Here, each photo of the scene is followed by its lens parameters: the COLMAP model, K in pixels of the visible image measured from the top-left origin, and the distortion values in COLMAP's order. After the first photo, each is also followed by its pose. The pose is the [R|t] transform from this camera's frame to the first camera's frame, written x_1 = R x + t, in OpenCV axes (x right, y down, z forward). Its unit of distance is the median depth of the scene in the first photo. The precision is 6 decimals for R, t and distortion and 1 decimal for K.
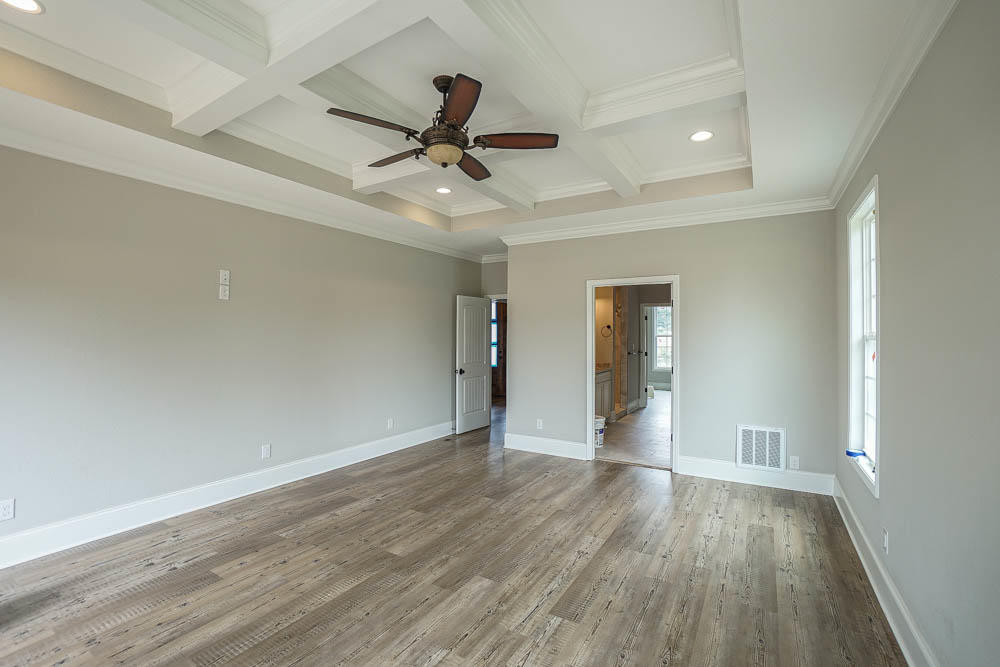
lens RADIAL K [[460.2, 0, 500.0], [0, 460.2, 333.5], [0, 0, 1]] dist [-0.067276, 0.036001]
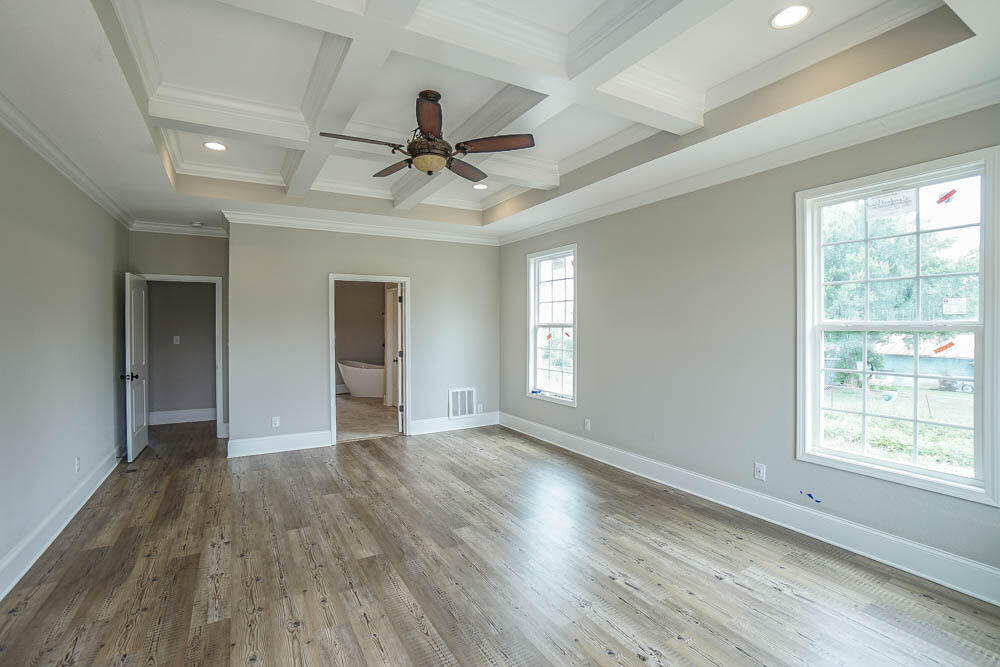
lens RADIAL K [[439.1, 0, 508.1], [0, 439.1, 328.3], [0, 0, 1]] dist [-0.003089, 0.000389]
pose [[0.468397, -0.009484, 0.883467, -0.720348], [-0.000838, 0.999937, 0.011179, -0.004500], [-0.883517, -0.005976, 0.468360, 0.245064]]
